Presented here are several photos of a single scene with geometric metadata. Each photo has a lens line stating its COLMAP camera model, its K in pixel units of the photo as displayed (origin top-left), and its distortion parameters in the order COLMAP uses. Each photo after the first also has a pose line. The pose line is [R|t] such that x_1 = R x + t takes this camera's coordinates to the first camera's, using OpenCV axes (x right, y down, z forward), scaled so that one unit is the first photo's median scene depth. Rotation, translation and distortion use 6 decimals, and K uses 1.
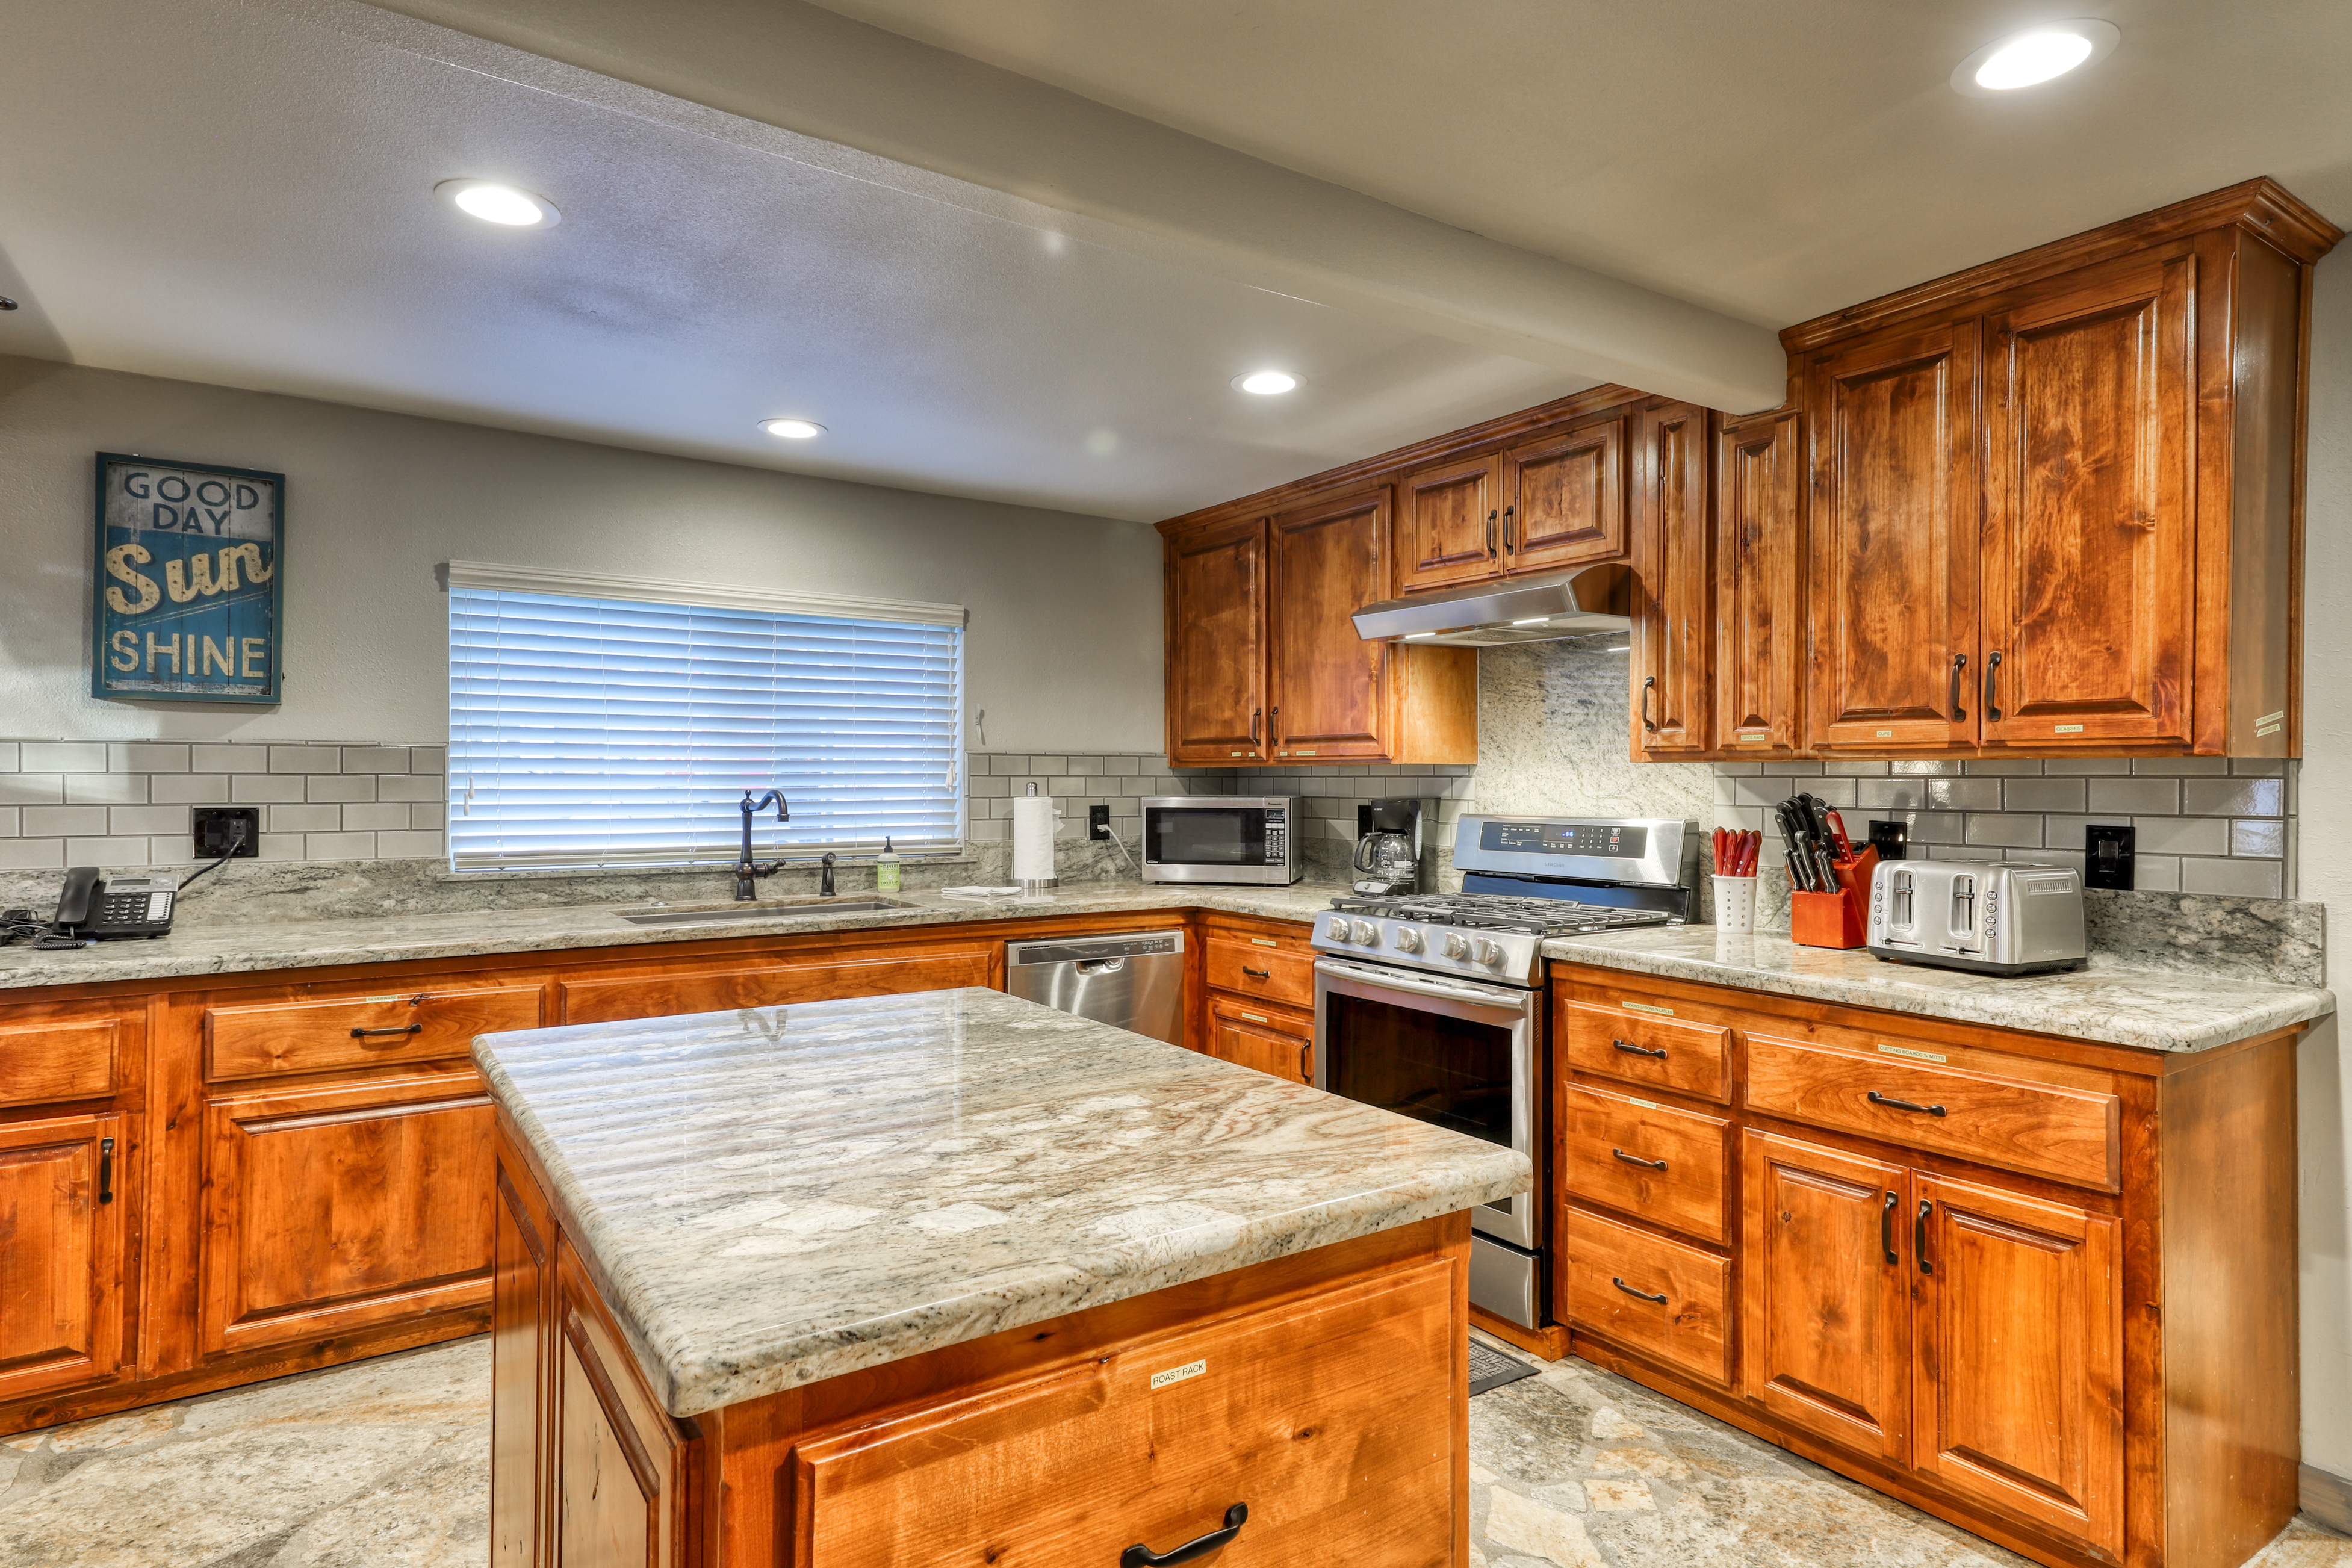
lens RADIAL K [[1264.4, 0, 1150.9], [0, 1264.4, 789.0], [0, 0, 1]] dist [0.026499, 0.001479]
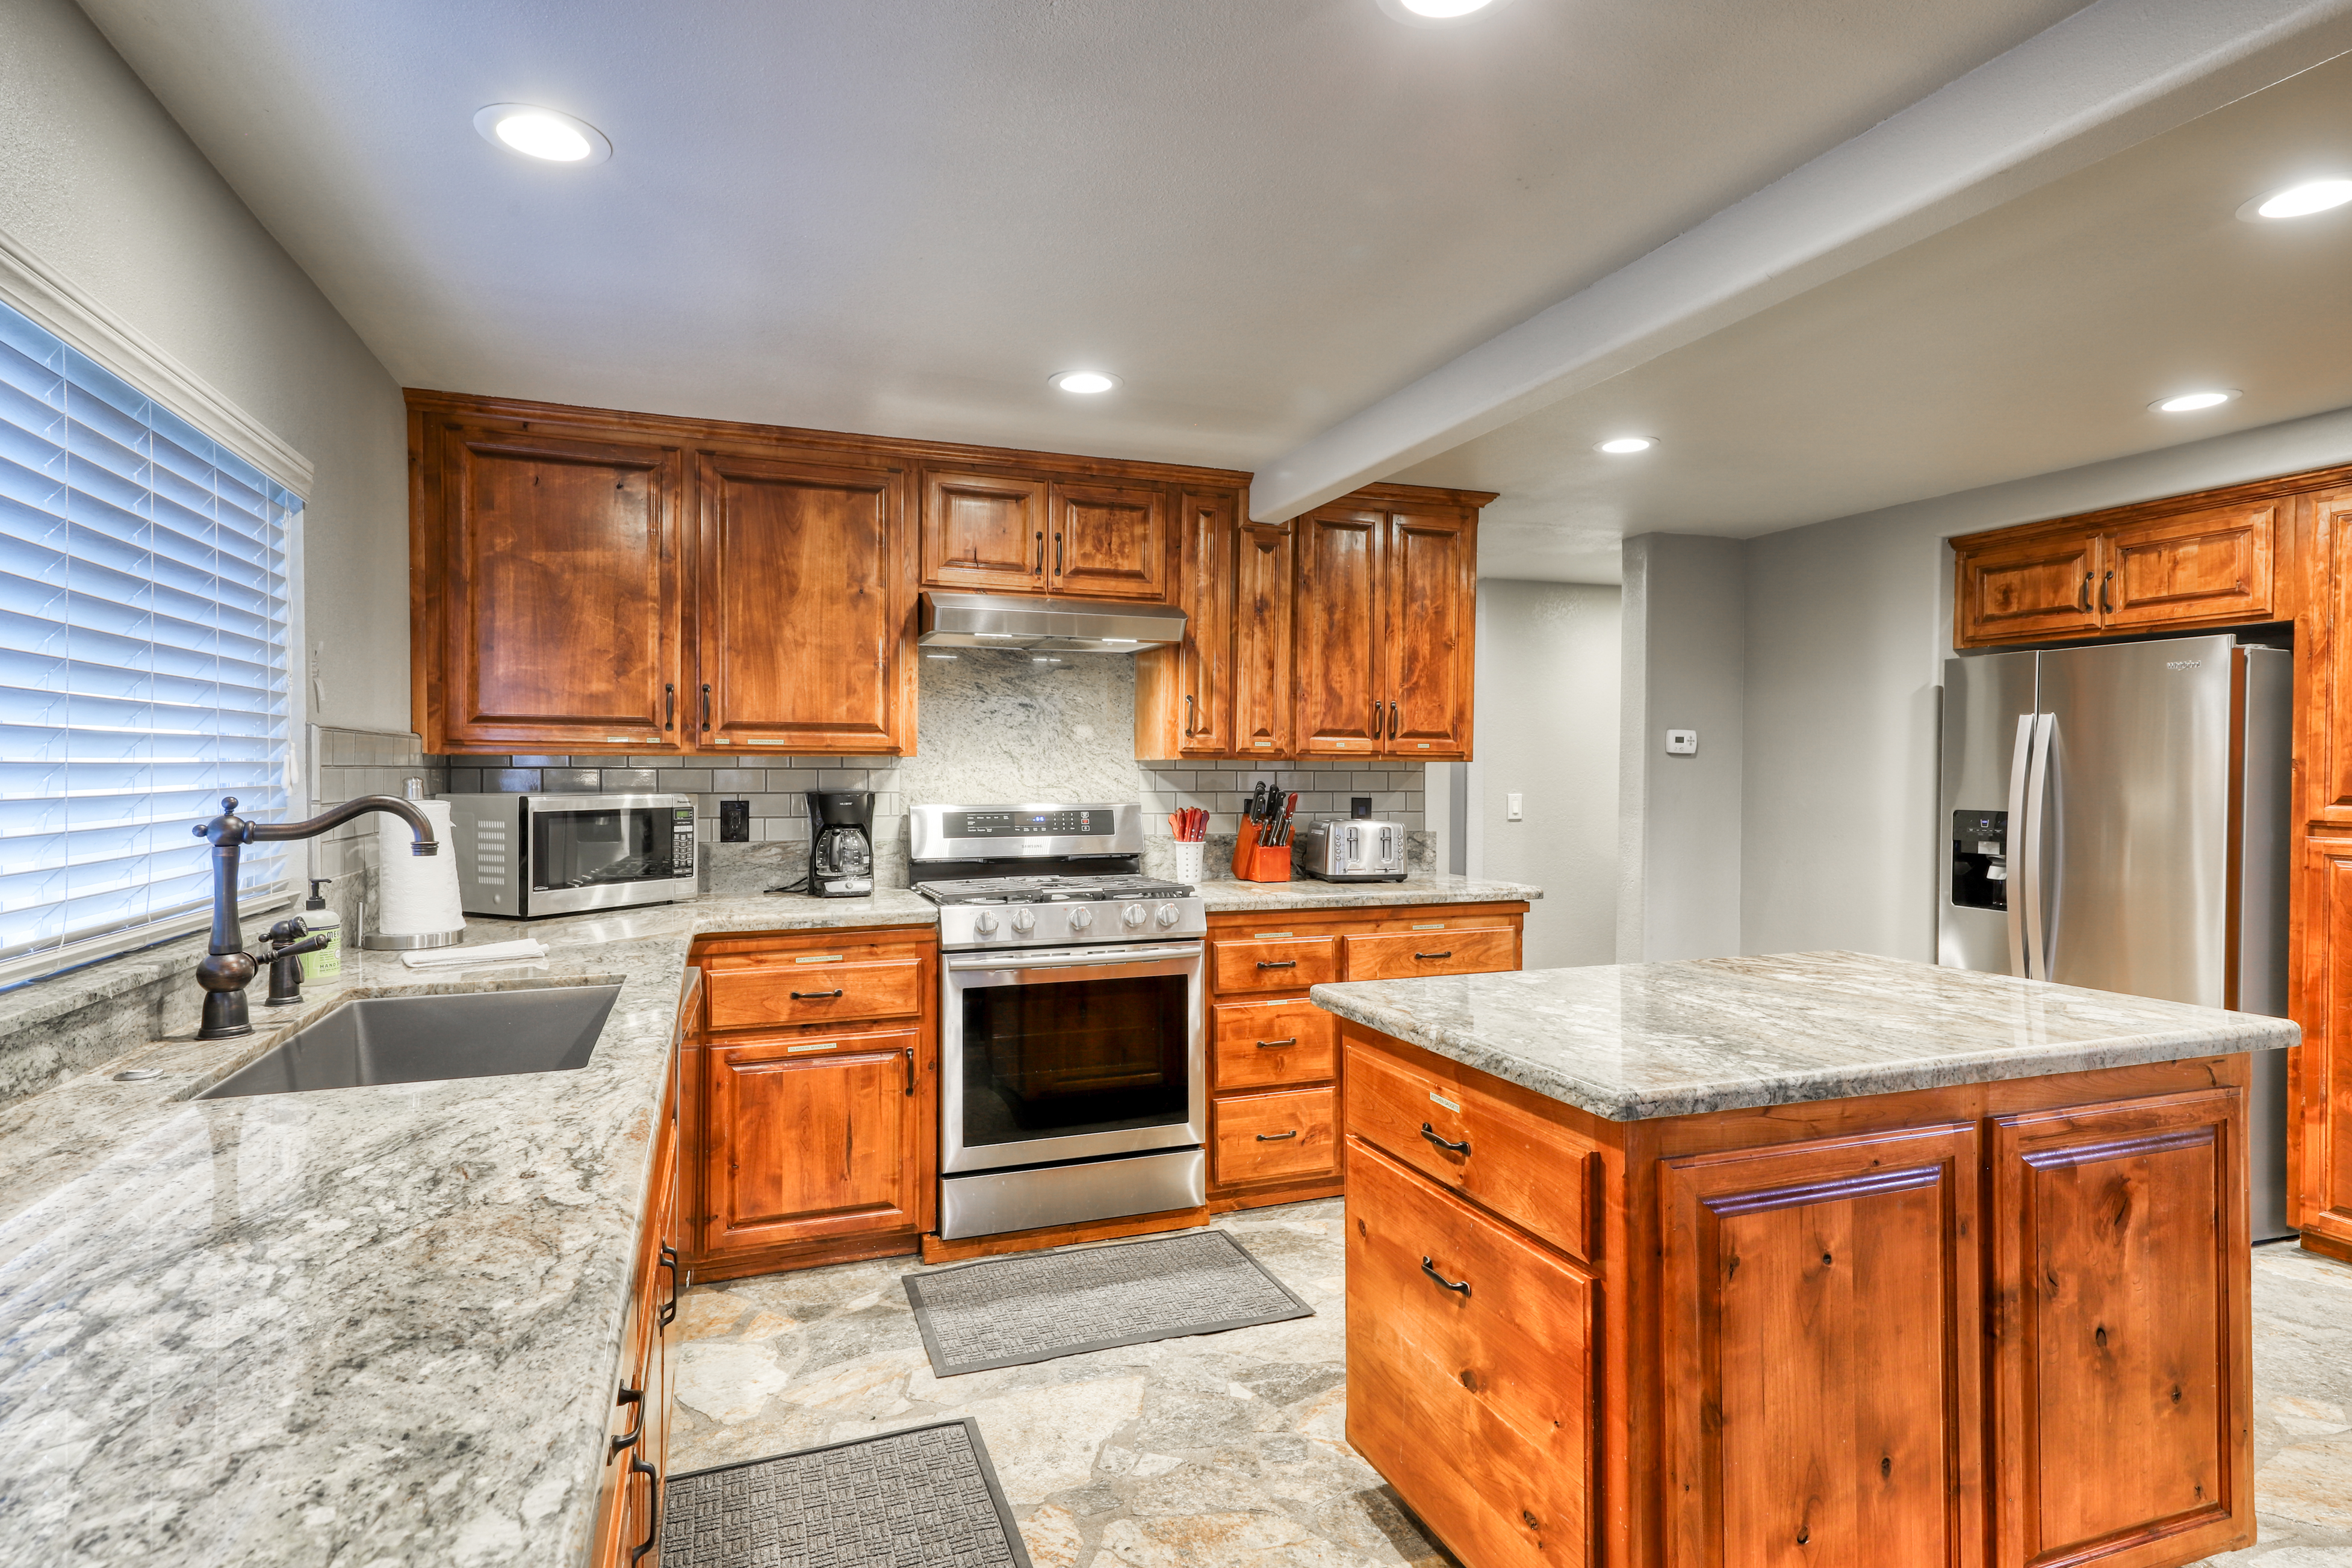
lens RADIAL K [[1264.4, 0, 1183.7], [0, 1264.4, 786.8], [0, 0, 1]] dist [0.026499, 0.001479]
pose [[0.216946, -0.013563, 0.976089, -0.964582], [0.005110, 0.999906, 0.012758, -0.010138], [-0.976170, 0.002220, 0.216995, 0.766663]]
